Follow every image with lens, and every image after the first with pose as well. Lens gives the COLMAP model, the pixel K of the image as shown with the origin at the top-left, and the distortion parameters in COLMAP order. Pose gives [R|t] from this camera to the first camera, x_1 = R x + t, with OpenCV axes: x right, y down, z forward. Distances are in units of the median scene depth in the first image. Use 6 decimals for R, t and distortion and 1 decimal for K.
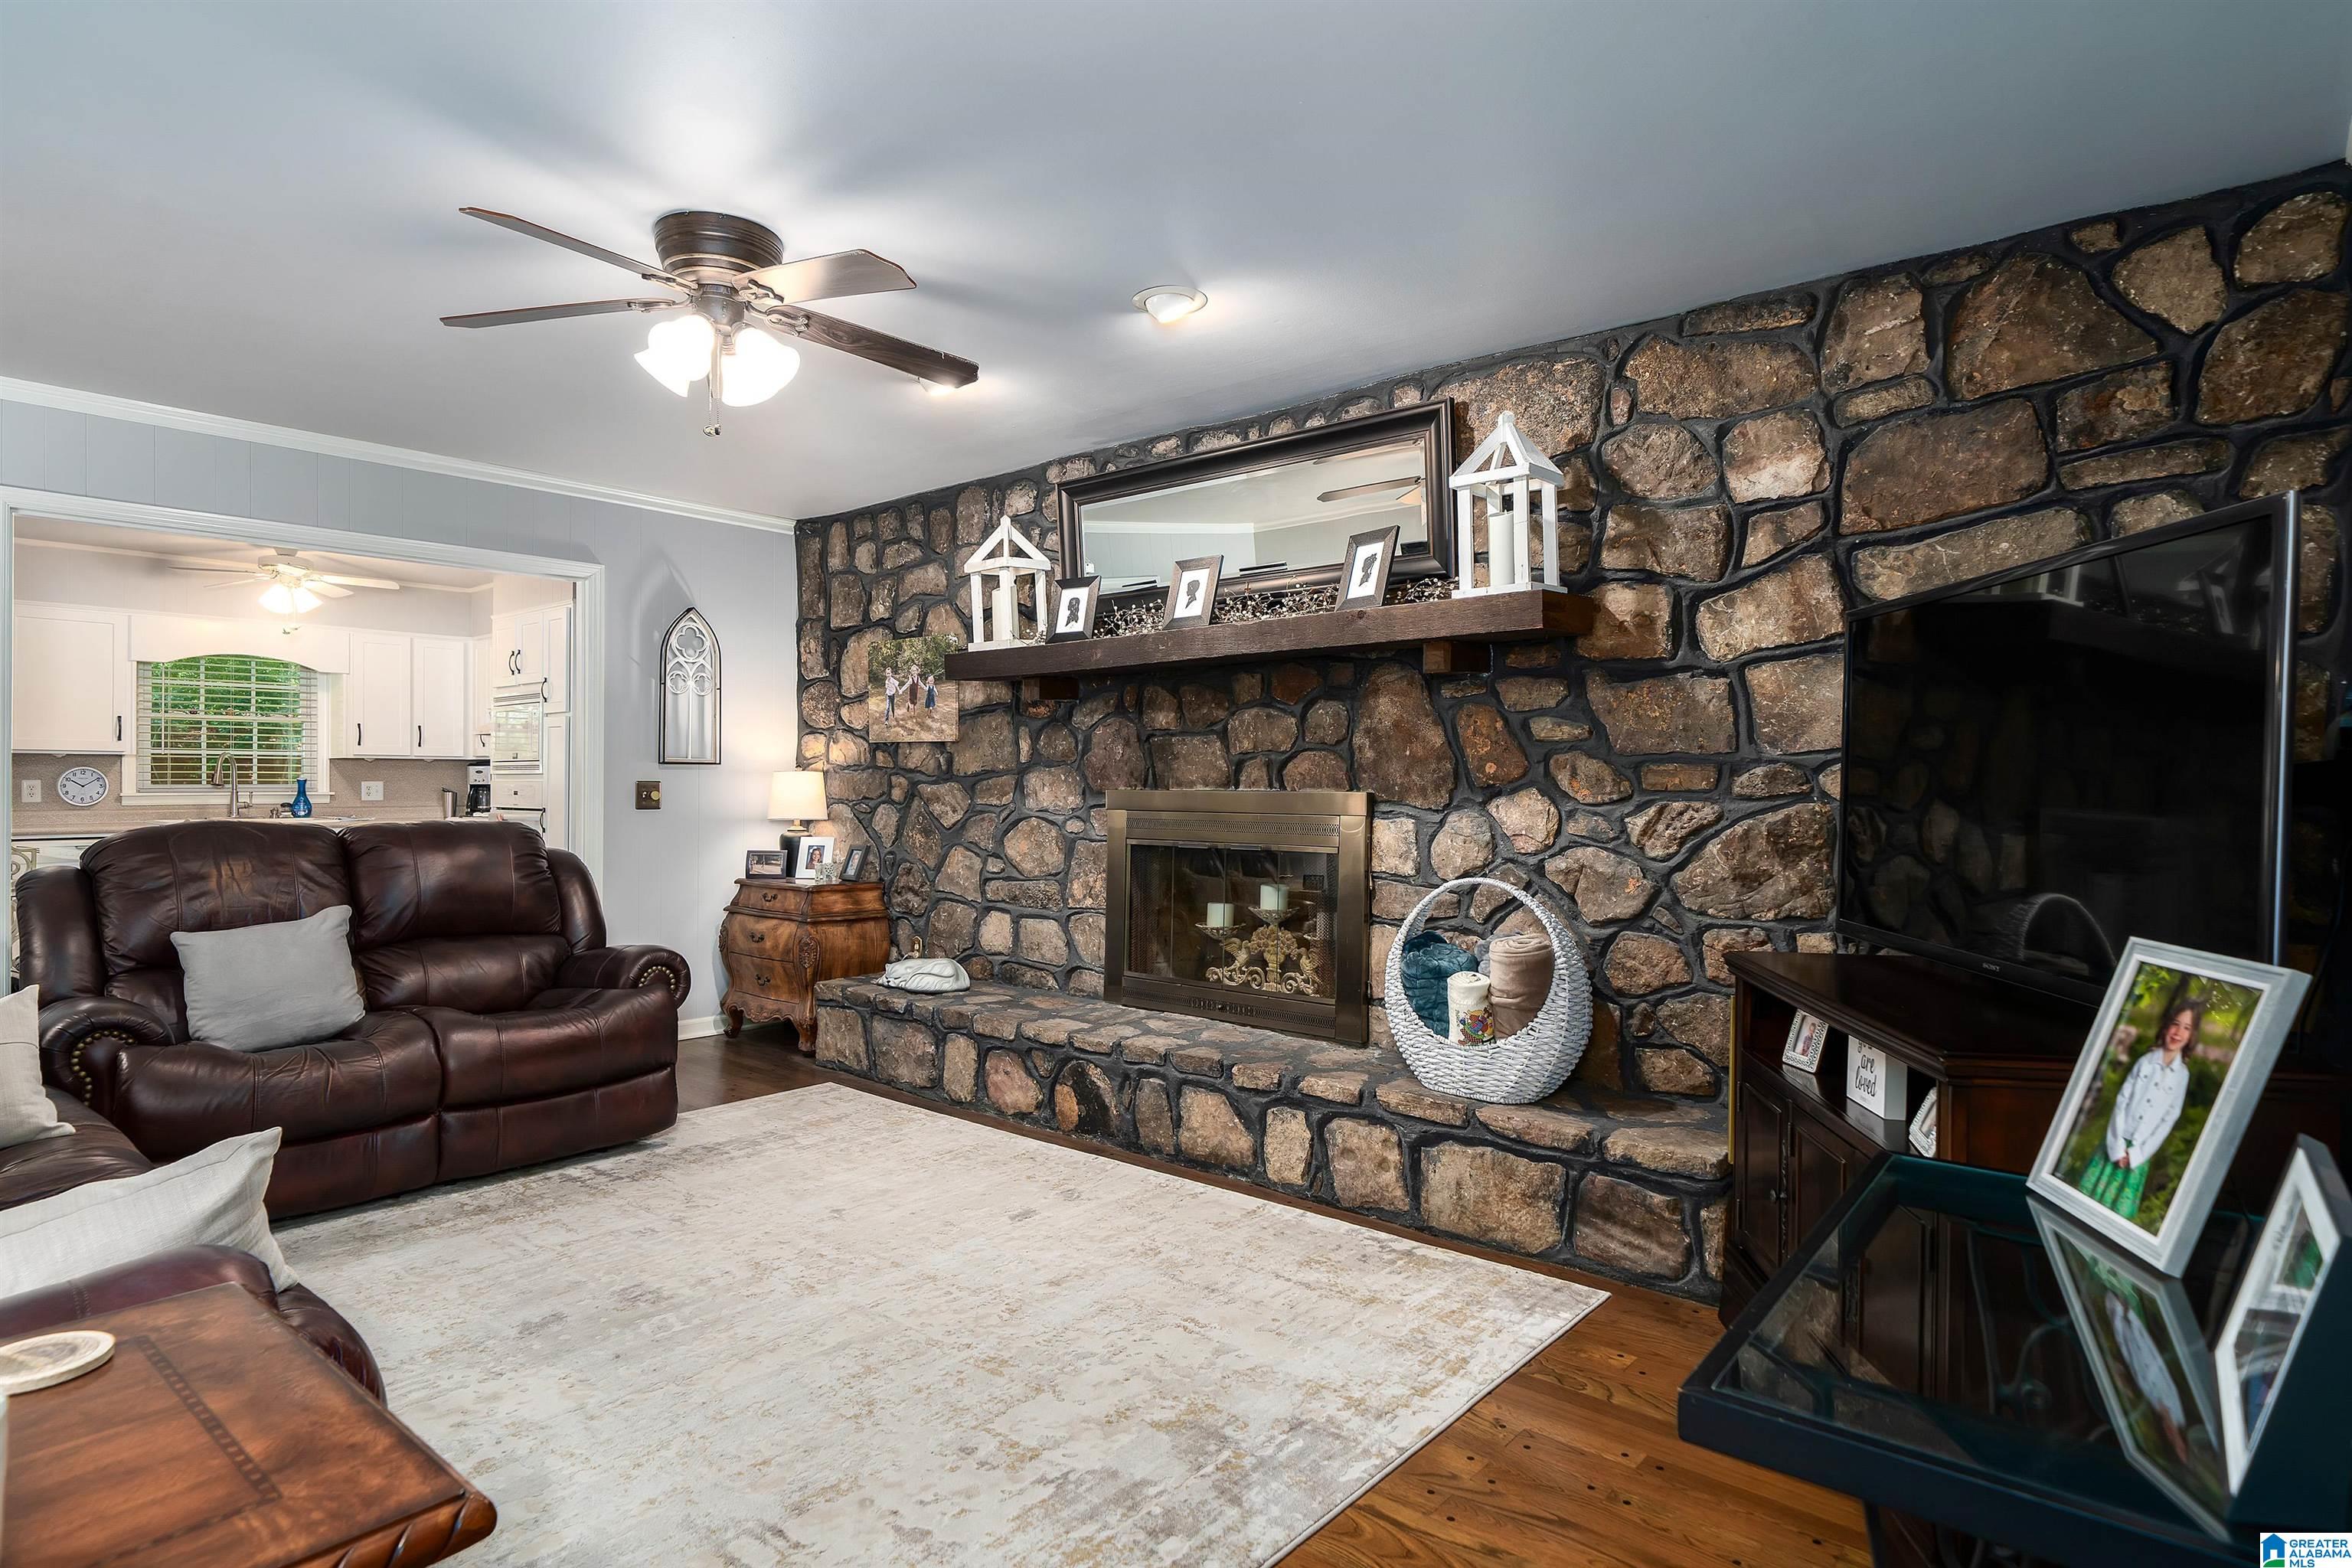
lens RADIAL K [[1231.3, 0, 1162.7], [0, 1231.3, 784.9], [0, 0, 1]] dist [-0.000491, -0.000424]
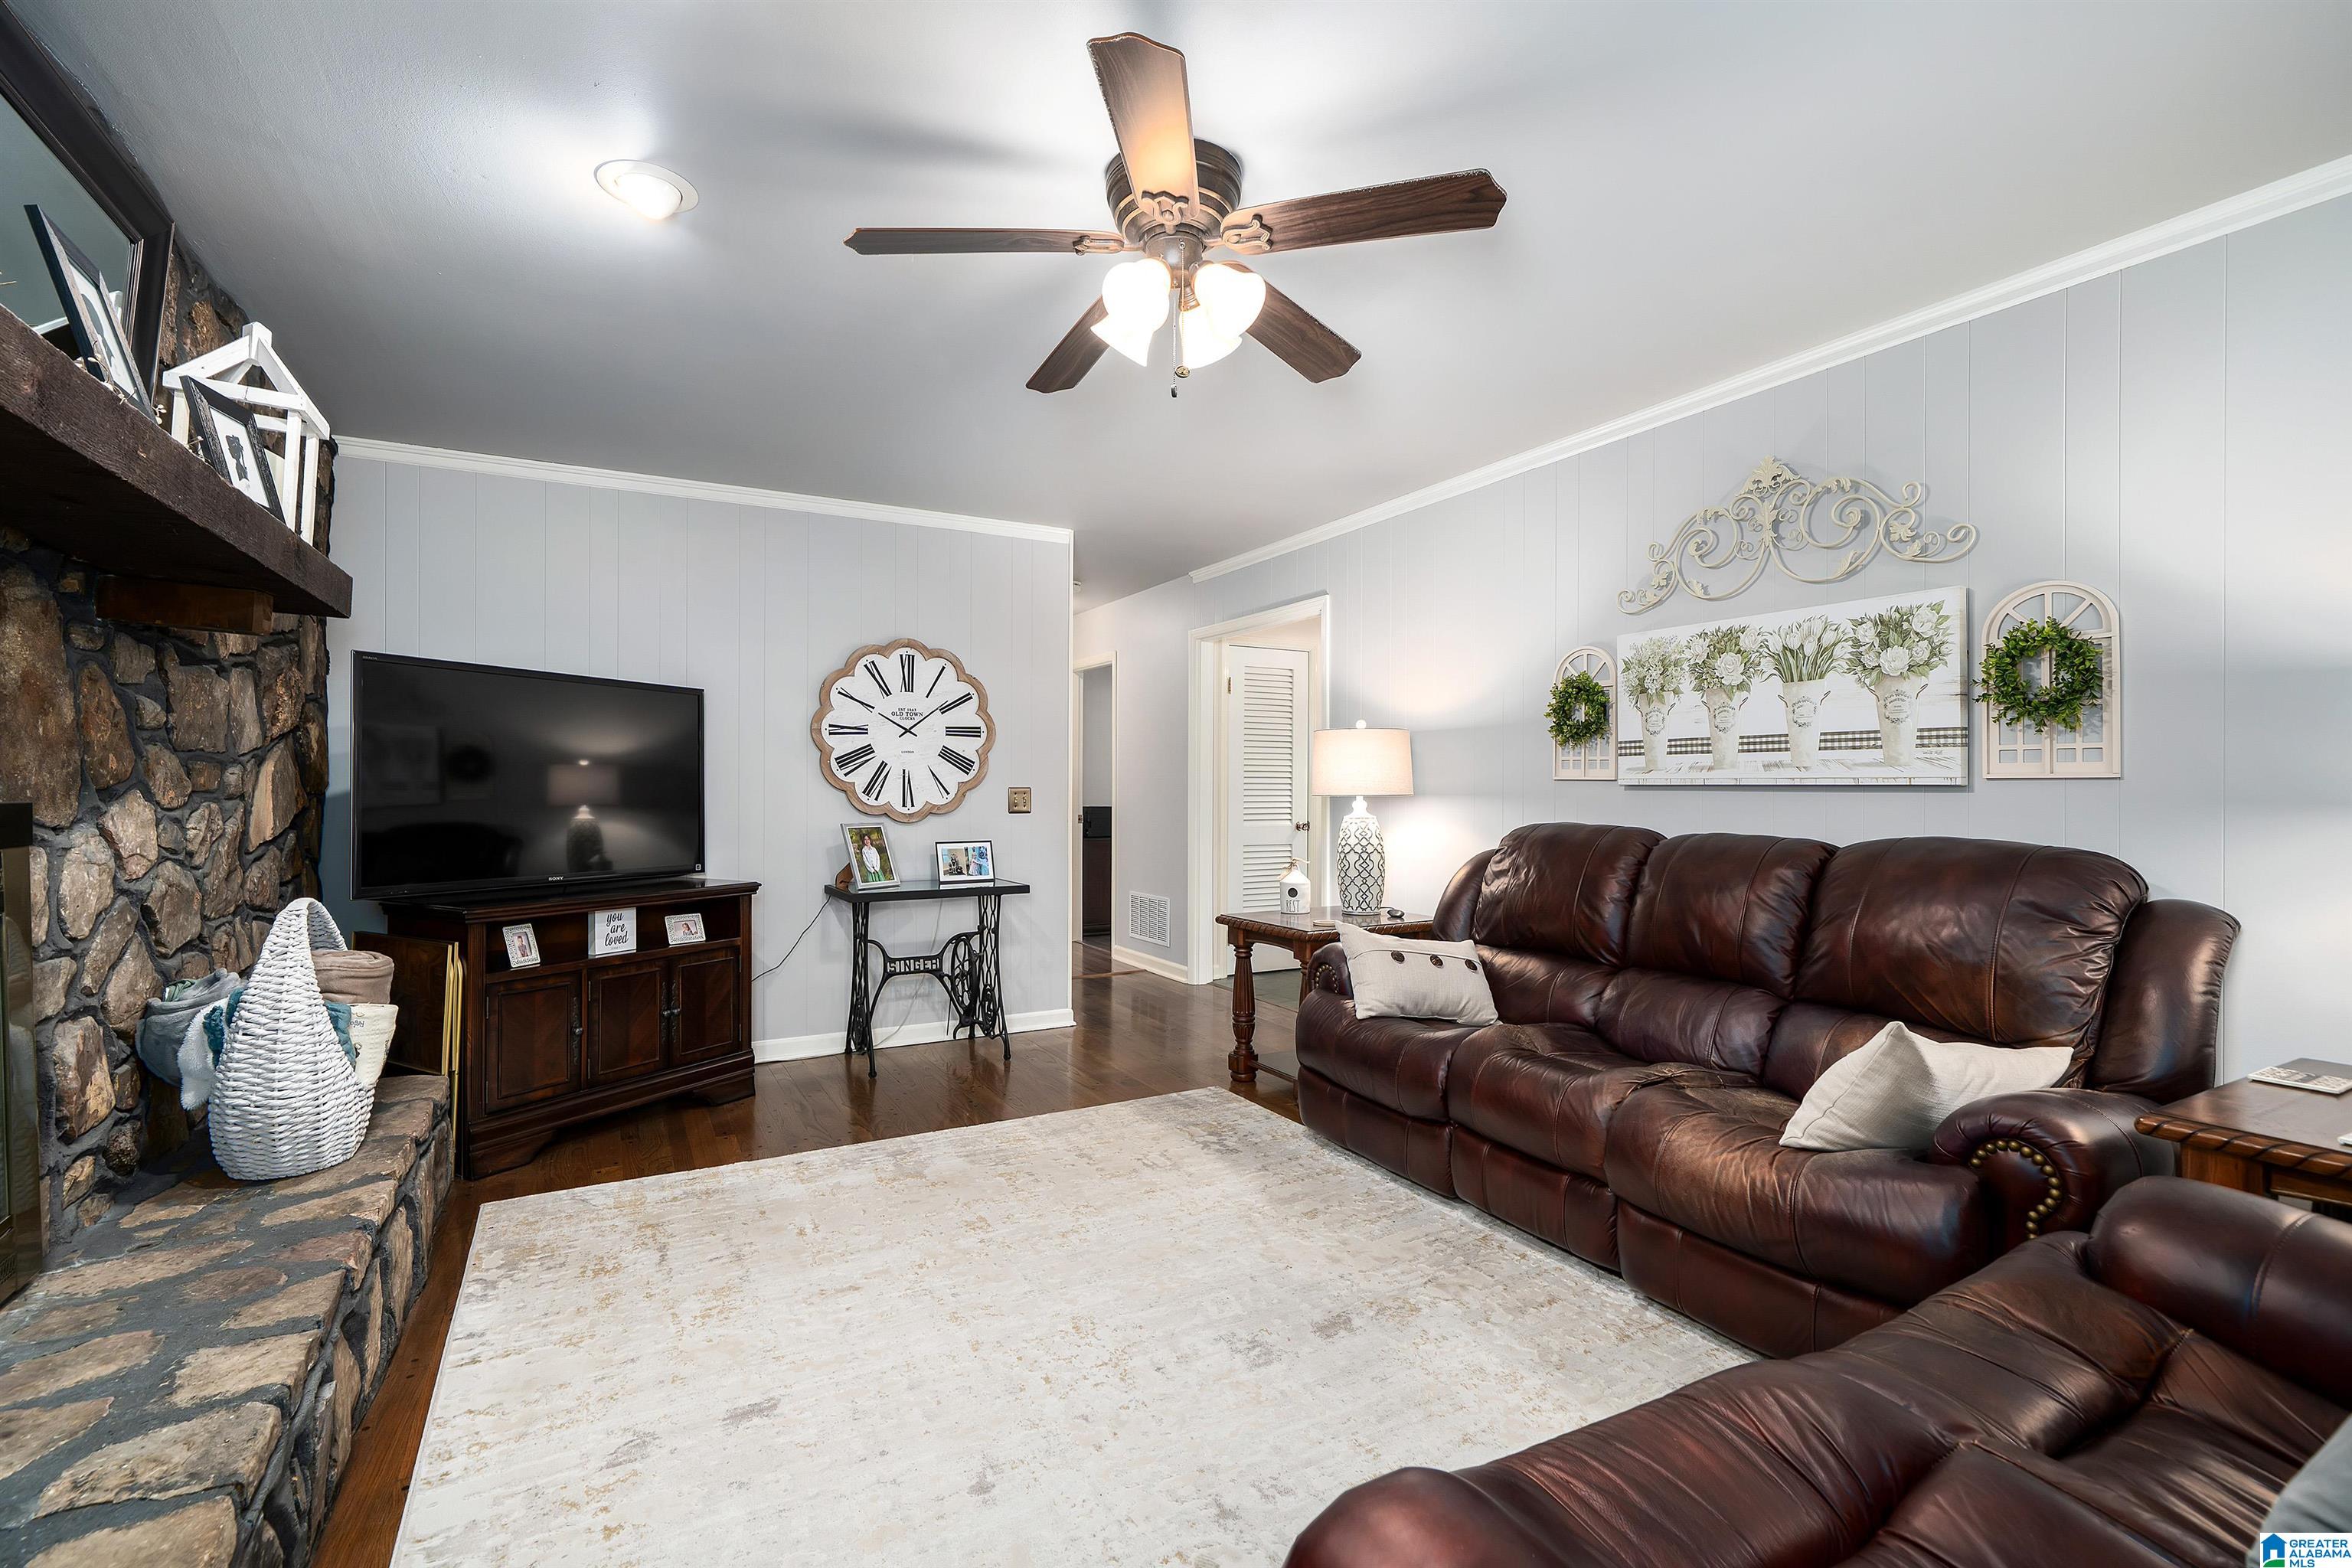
lens RADIAL K [[1025.2, 0, 1178.3], [0, 1025.2, 780.1], [0, 0, 1]] dist [0.000010, 0.000001]
pose [[-0.938377, -0.002058, 0.345608, -1.038546], [-0.003604, 0.999986, -0.003833, -0.006101], [-0.345595, -0.004842, -0.938371, 2.824324]]
